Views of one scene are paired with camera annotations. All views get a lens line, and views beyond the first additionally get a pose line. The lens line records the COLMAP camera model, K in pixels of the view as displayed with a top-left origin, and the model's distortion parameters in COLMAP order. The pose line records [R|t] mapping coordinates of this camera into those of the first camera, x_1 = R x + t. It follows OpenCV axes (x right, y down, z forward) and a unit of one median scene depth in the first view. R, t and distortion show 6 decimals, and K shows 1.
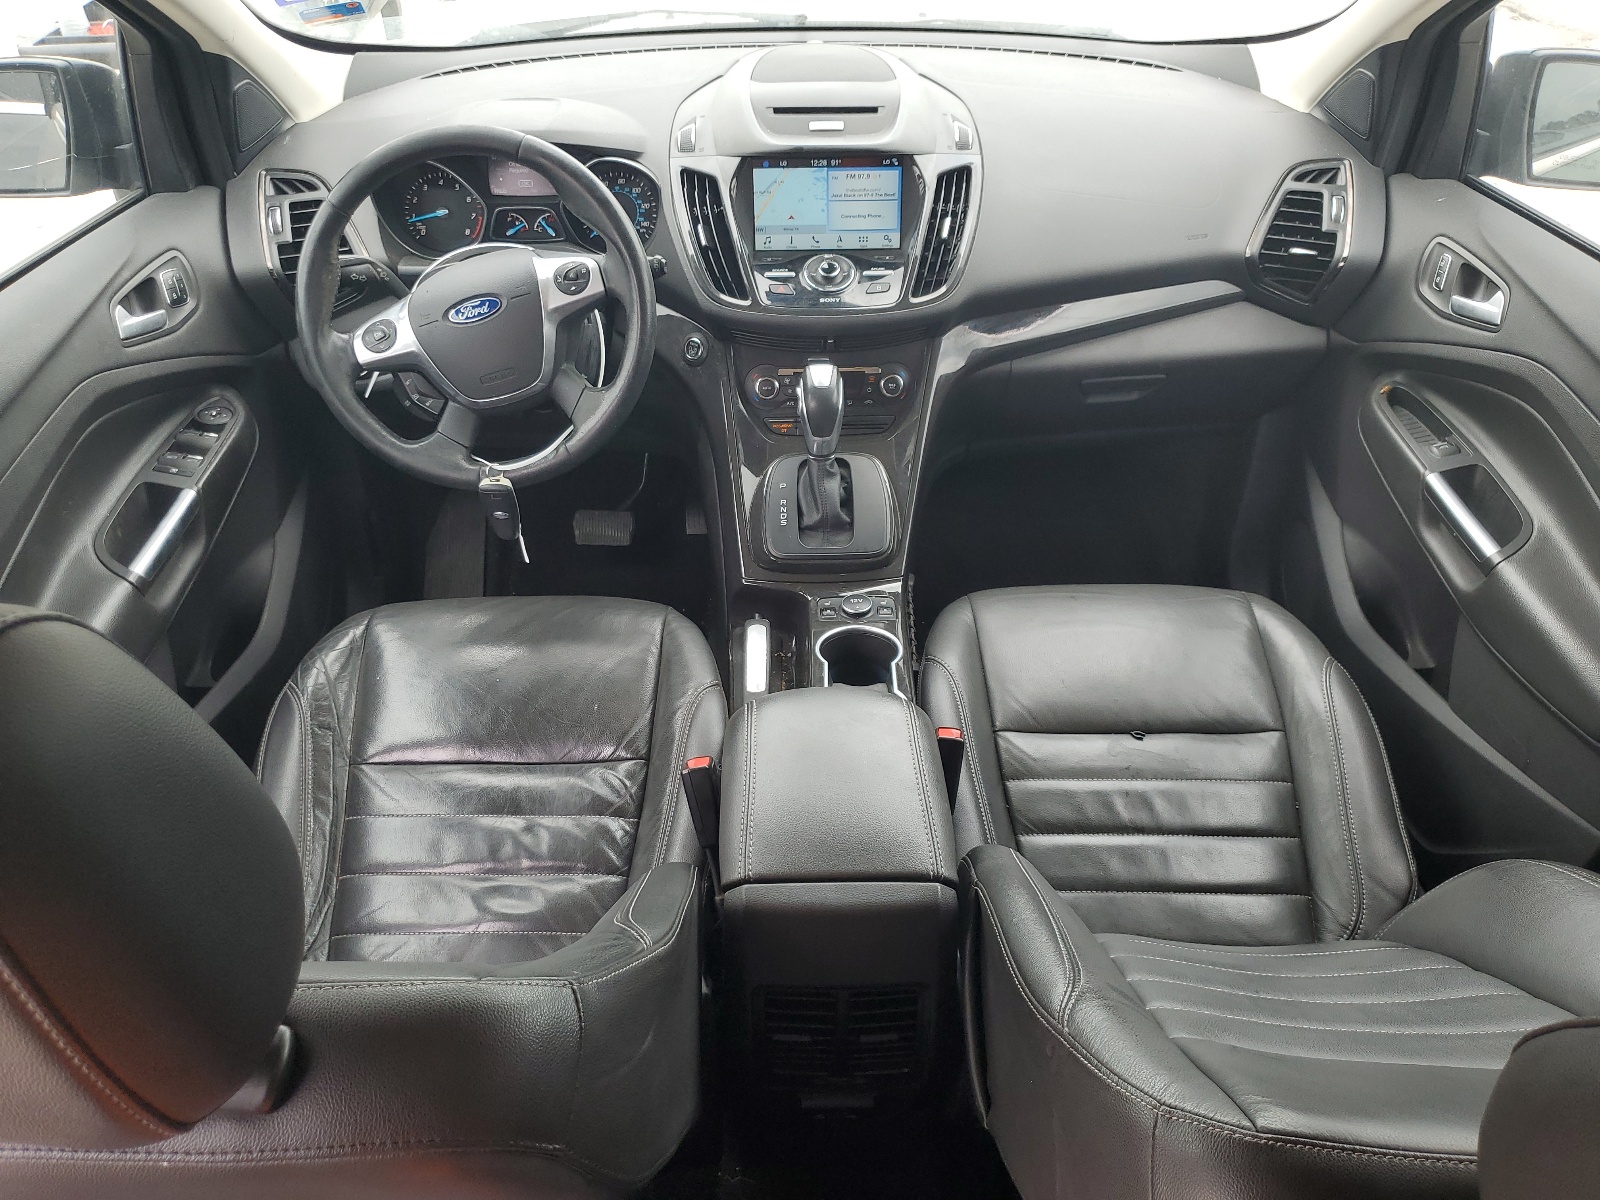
lens RADIAL K [[1215.0, 0, 801.0], [0, 1215.0, 599.3], [0, 0, 1]] dist [0.002672, 0.000536]
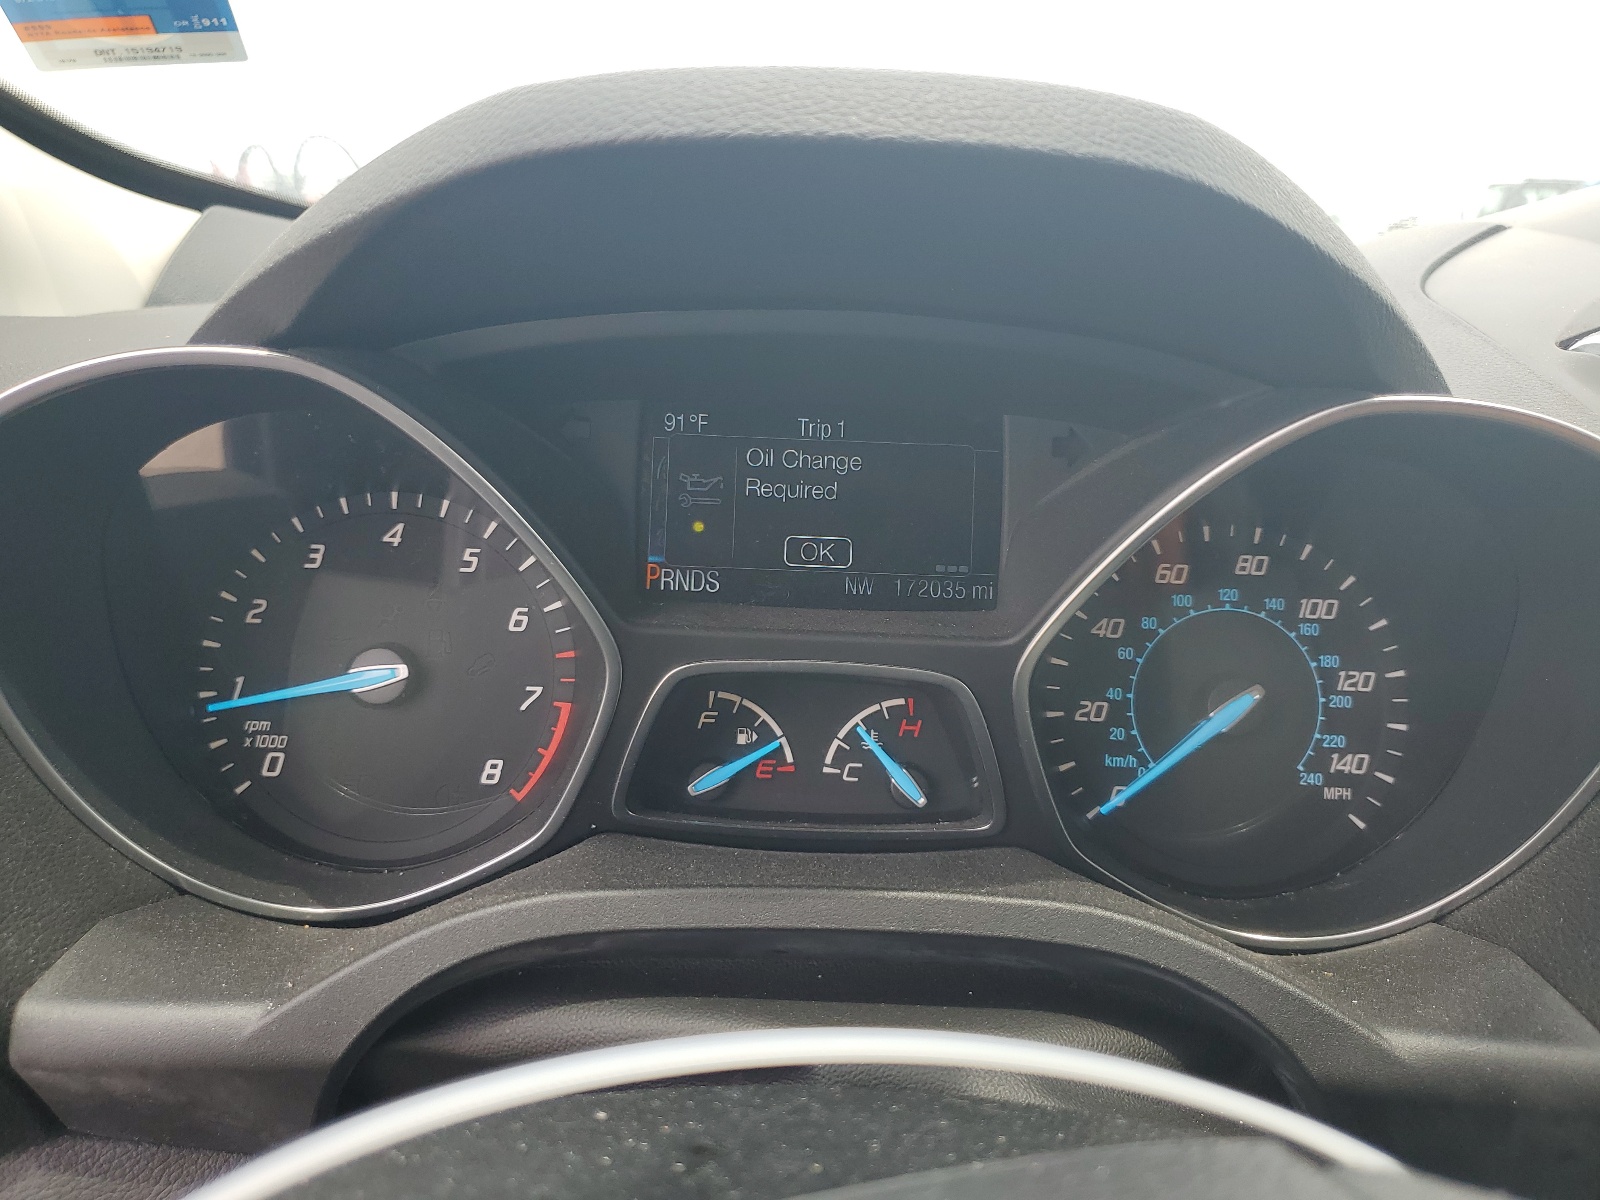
lens RADIAL K [[1215.0, 0, 799.1], [0, 1215.0, 600.5], [0, 0, 1]] dist [0.002672, 0.000536]
pose [[0.999006, 0.038531, 0.022422, -0.229787], [-0.027705, 0.930641, -0.364883, -0.257032], [-0.034927, 0.363899, 0.930783, 0.802258]]
